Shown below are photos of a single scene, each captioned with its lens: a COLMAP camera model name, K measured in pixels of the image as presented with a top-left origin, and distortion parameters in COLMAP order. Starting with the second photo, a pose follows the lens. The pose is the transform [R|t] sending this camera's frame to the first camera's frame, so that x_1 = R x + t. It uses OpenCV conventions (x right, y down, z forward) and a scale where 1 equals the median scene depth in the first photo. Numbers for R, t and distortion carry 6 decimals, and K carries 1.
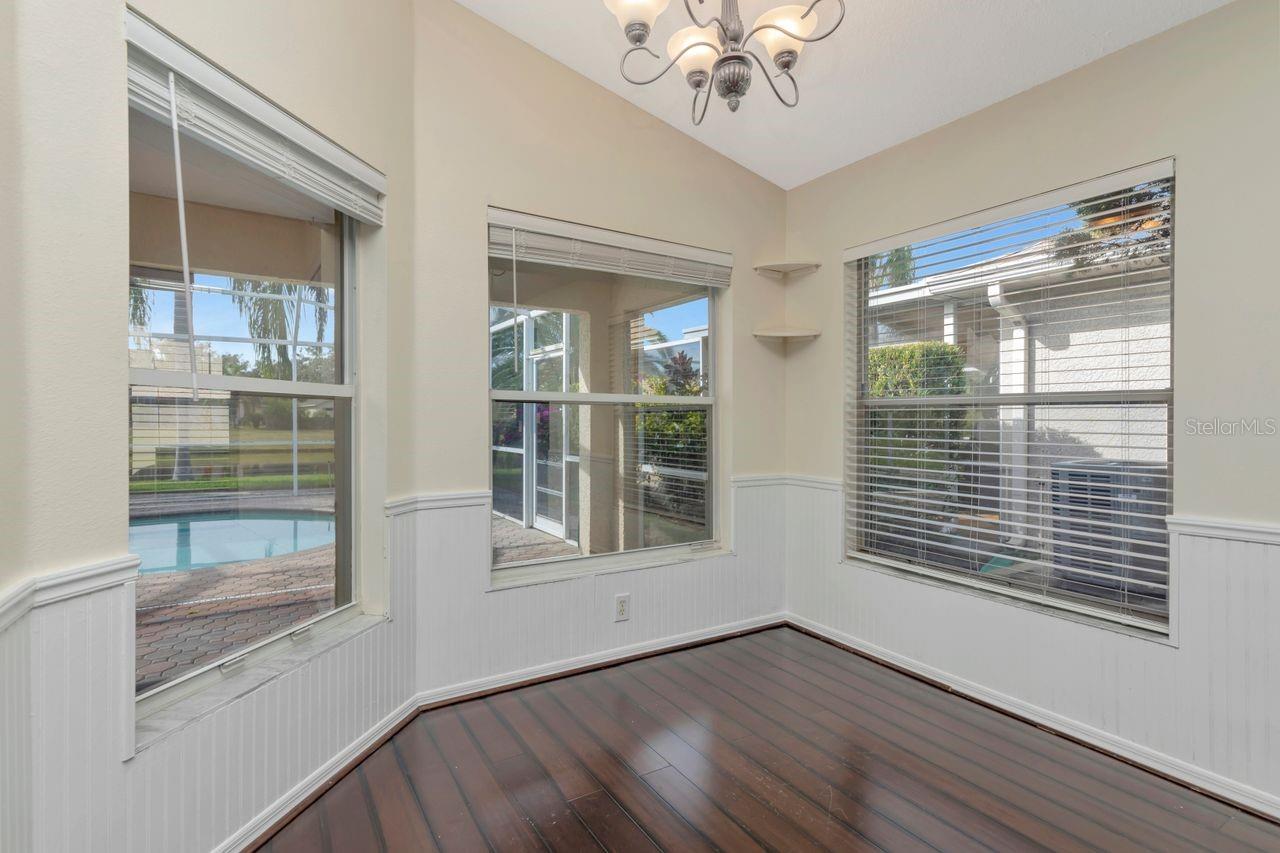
lens RADIAL K [[606.4, 0, 638.4], [0, 606.4, 418.2], [0, 0, 1]] dist [0.001644, 0.001097]
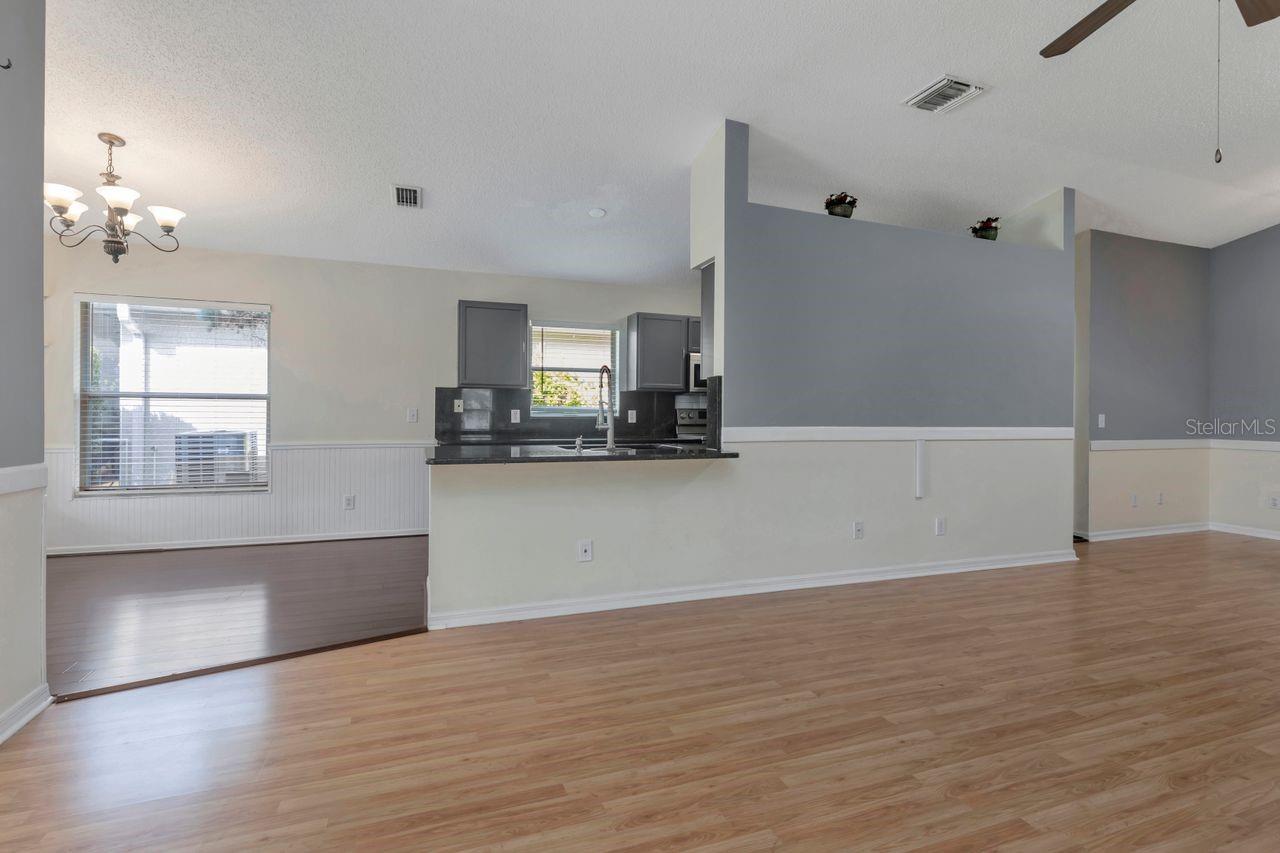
lens RADIAL K [[606.4, 0, 638.4], [0, 606.4, 418.2], [0, 0, 1]] dist [0.001644, 0.001097]
pose [[0.222065, -0.006386, 0.975011, -0.433519], [-0.008393, 0.999929, 0.008461, 0.006733], [-0.974996, -0.010062, 0.221996, -0.368876]]
